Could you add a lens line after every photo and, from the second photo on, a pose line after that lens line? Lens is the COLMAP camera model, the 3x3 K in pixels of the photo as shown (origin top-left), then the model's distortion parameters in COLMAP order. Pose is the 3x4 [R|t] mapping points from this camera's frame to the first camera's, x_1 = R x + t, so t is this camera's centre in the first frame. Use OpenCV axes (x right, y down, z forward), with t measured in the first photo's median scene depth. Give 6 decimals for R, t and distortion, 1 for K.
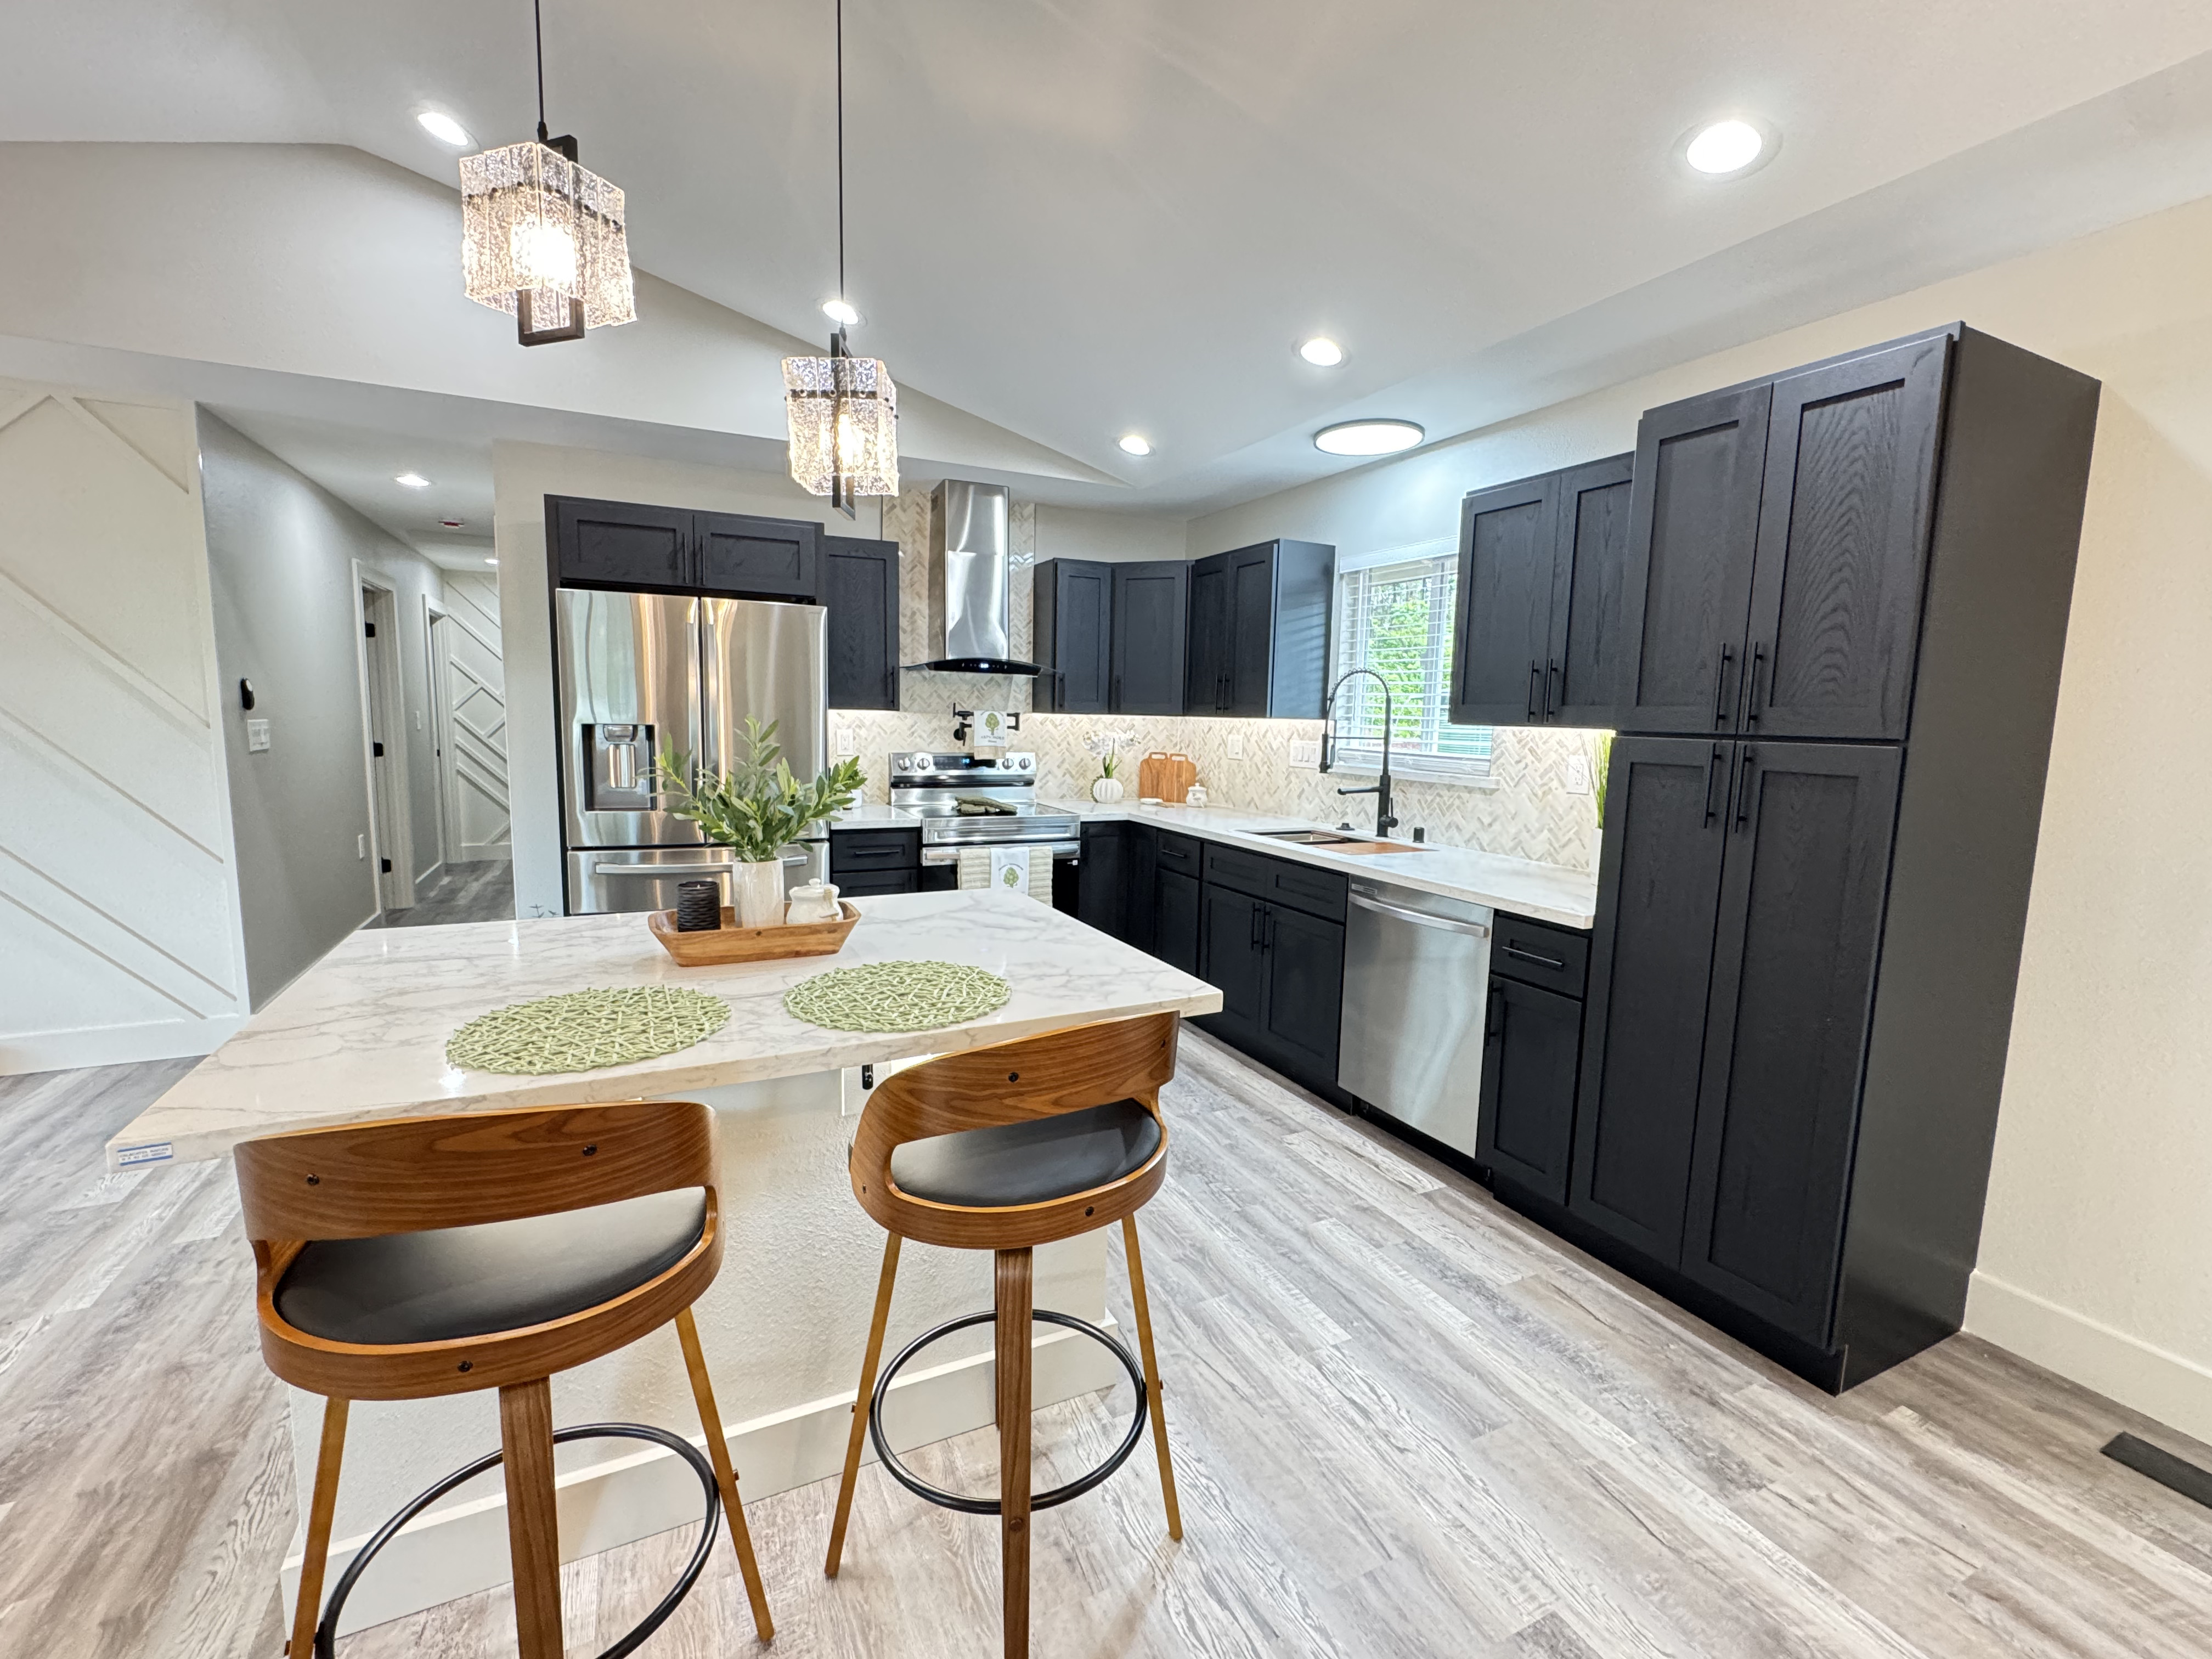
lens RADIAL K [[953.5, 0, 1106.6], [0, 953.5, 829.4], [0, 0, 1]] dist [-0.001972, 0.000119]
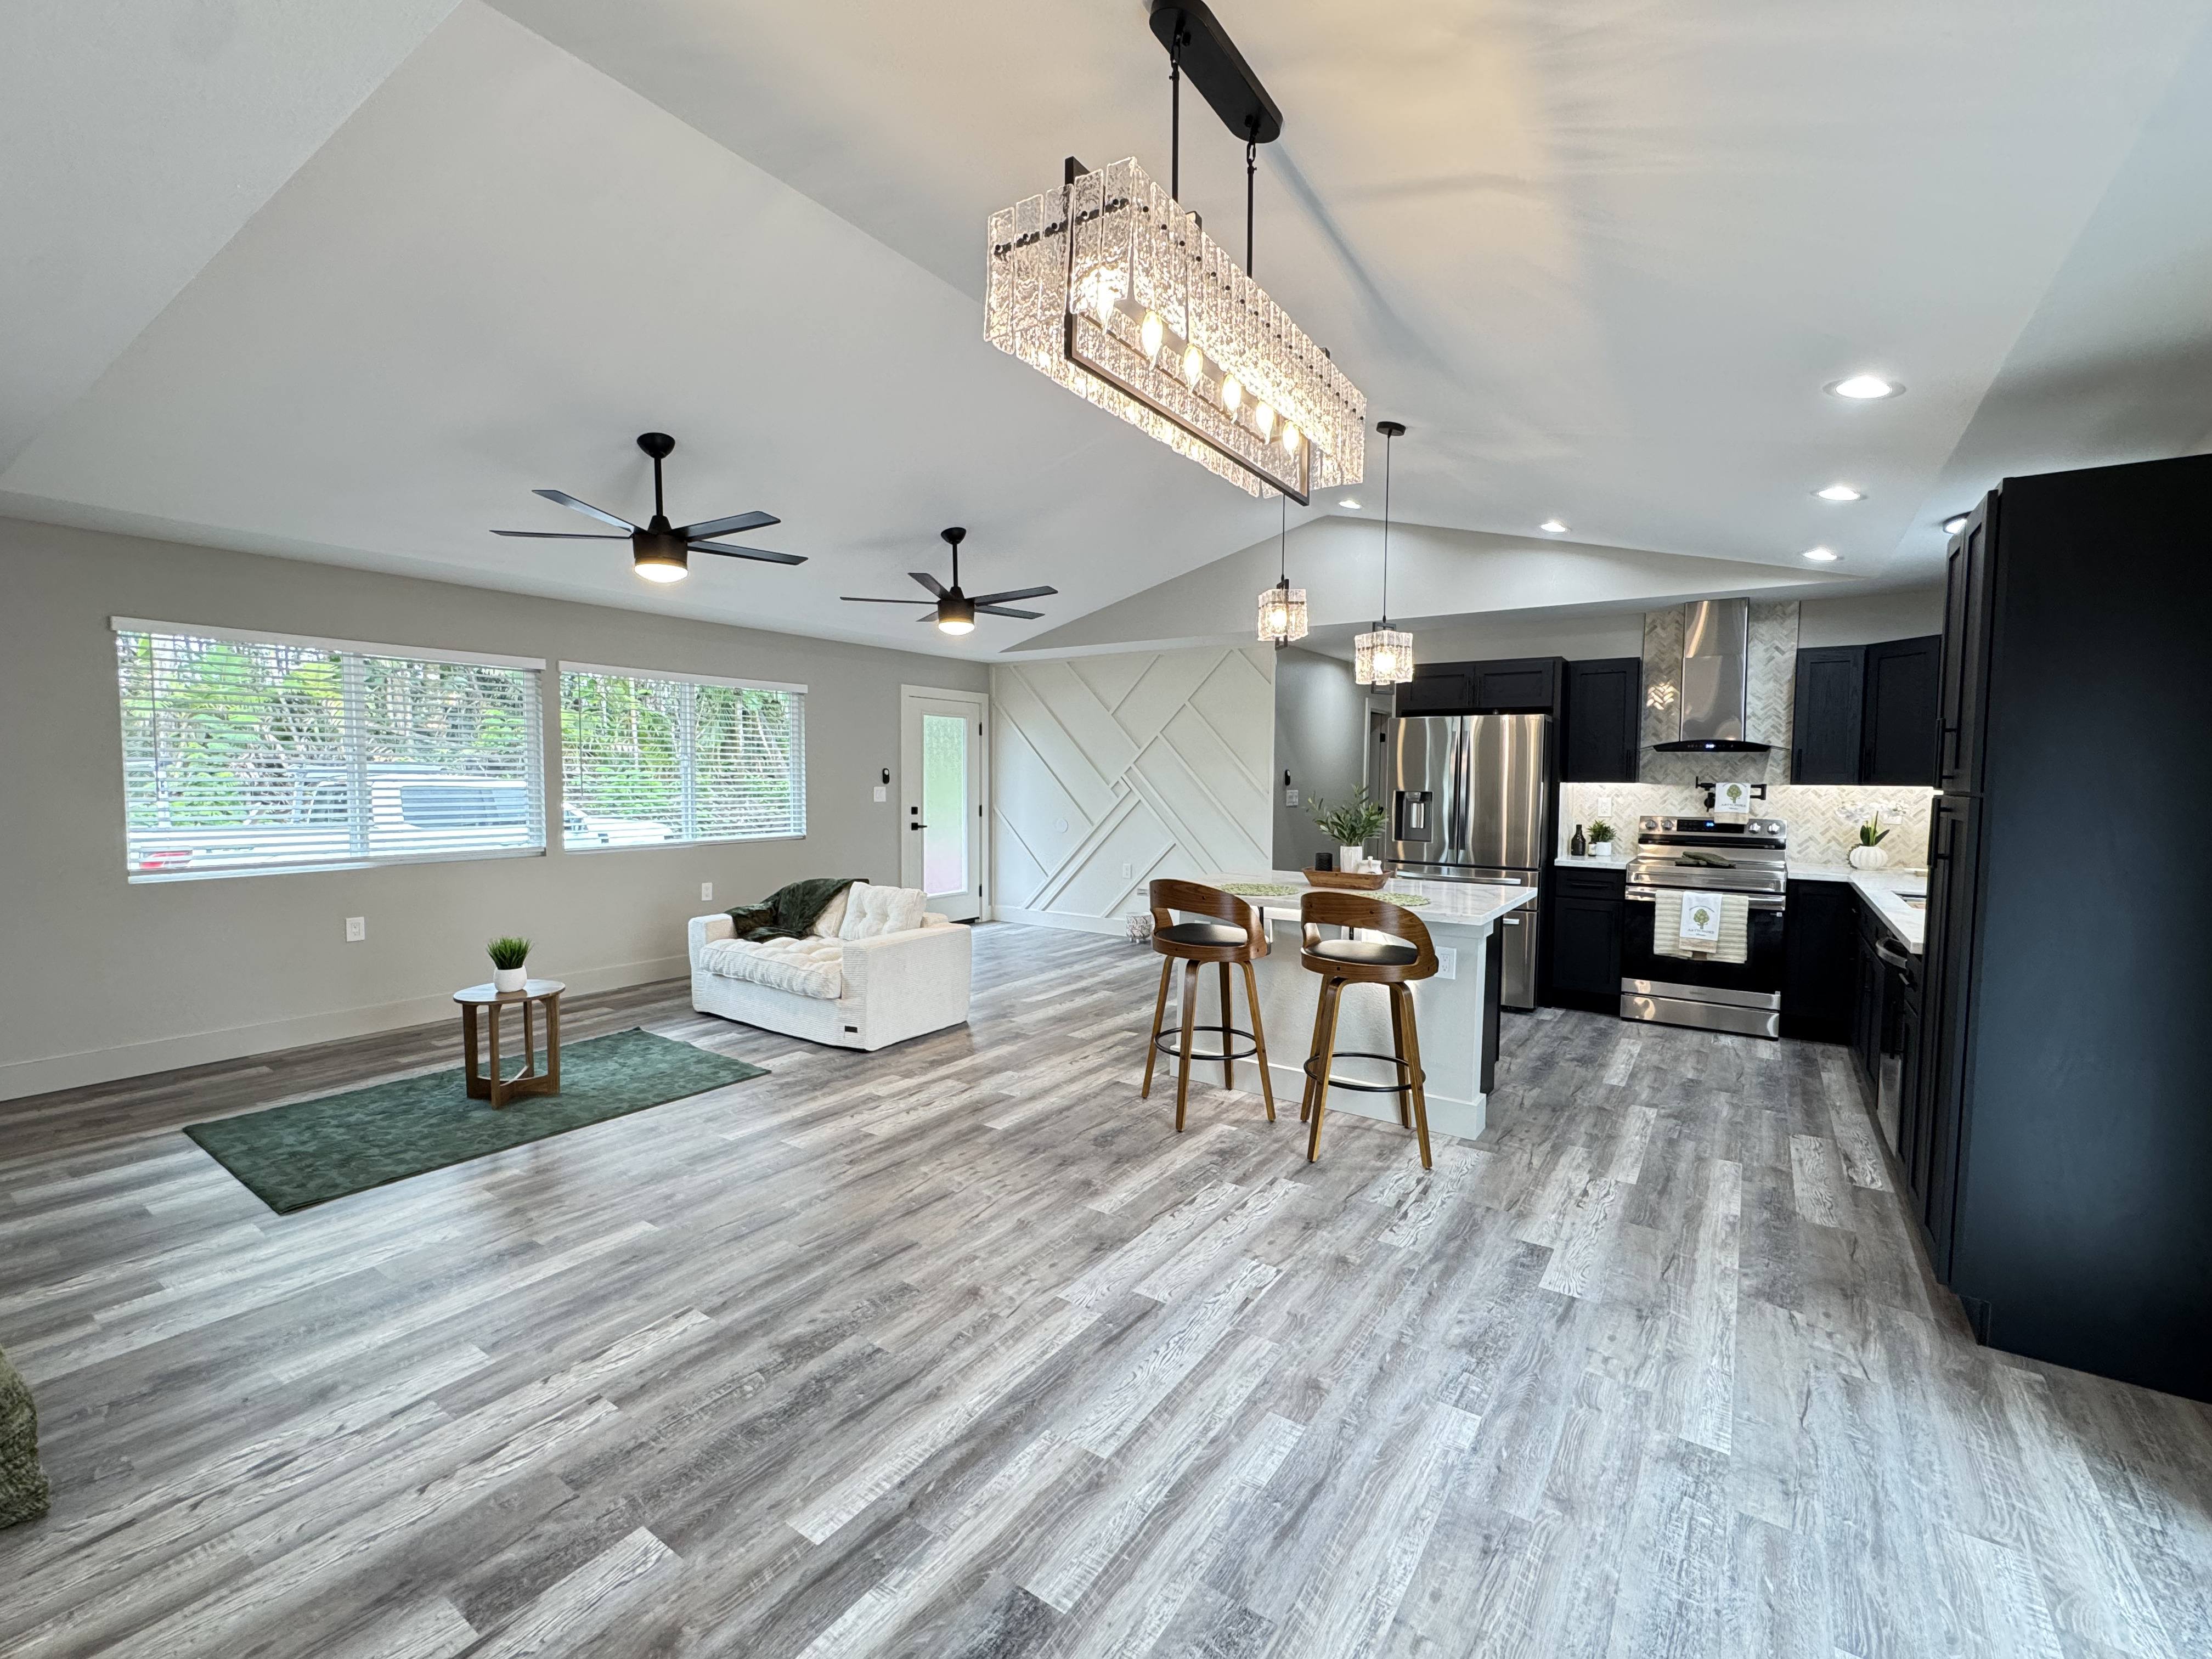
lens RADIAL K [[953.5, 0, 1106.6], [0, 953.5, 829.4], [0, 0, 1]] dist [-0.001972, 0.000119]
pose [[0.494896, 0.031811, -0.868369, 0.667871], [-0.105011, 0.994195, -0.023427, 0.054042], [0.862583, 0.102782, 0.495364, -0.318646]]
